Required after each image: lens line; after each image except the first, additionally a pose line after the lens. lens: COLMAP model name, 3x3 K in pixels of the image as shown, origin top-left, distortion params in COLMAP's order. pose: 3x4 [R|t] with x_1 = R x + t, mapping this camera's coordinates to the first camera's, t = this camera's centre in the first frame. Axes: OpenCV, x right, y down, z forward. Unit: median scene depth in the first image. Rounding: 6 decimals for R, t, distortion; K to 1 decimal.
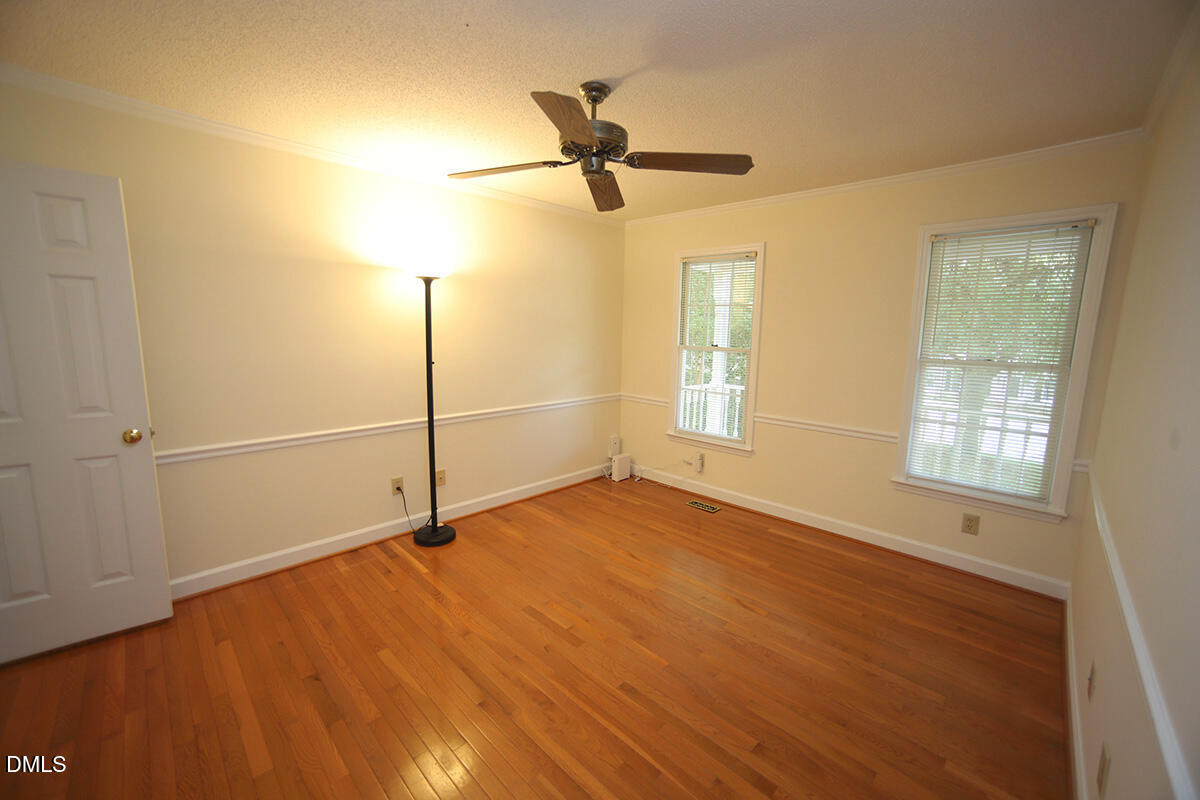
lens RADIAL K [[476.2, 0, 596.1], [0, 476.2, 398.2], [0, 0, 1]] dist [-0.060028, 0.025732]
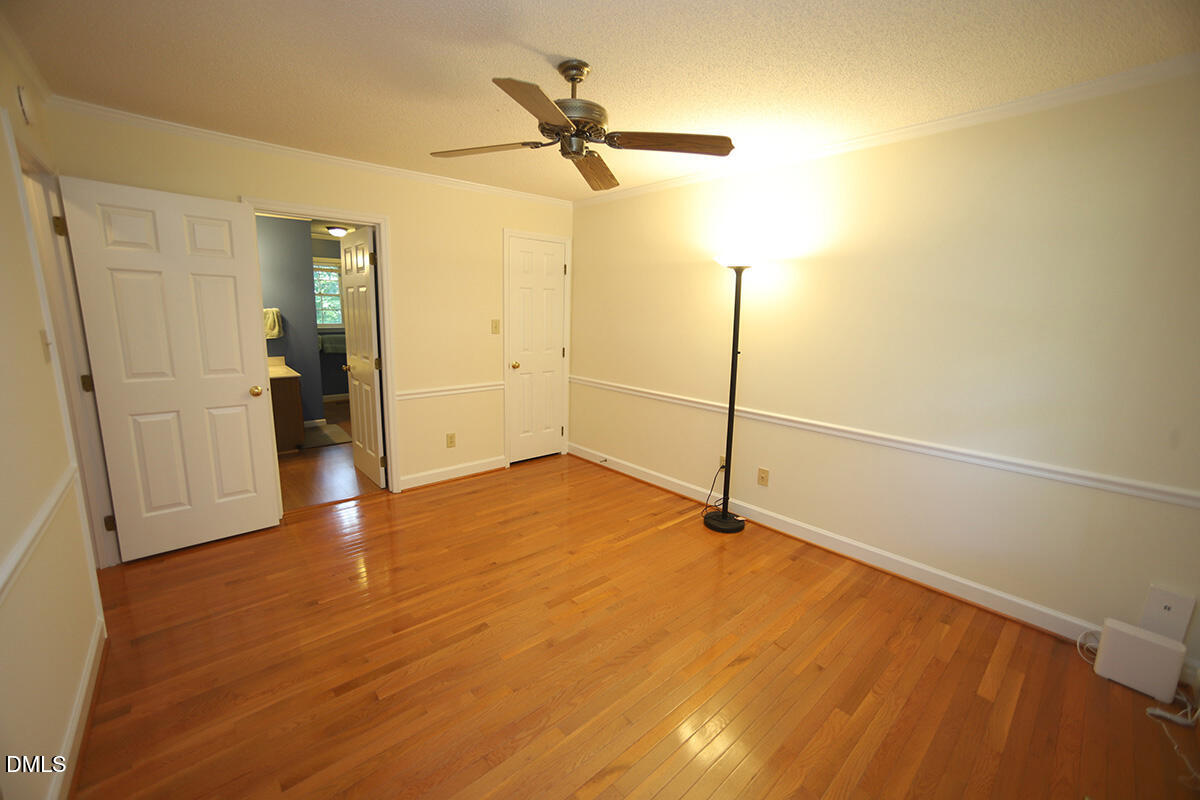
lens RADIAL K [[476.2, 0, 596.1], [0, 476.2, 398.2], [0, 0, 1]] dist [-0.060028, 0.025732]
pose [[-0.052262, 0.167365, -0.984509, 0.761548], [-0.172307, 0.969559, 0.173970, -0.117441], [0.983656, 0.178730, -0.021833, 0.843990]]
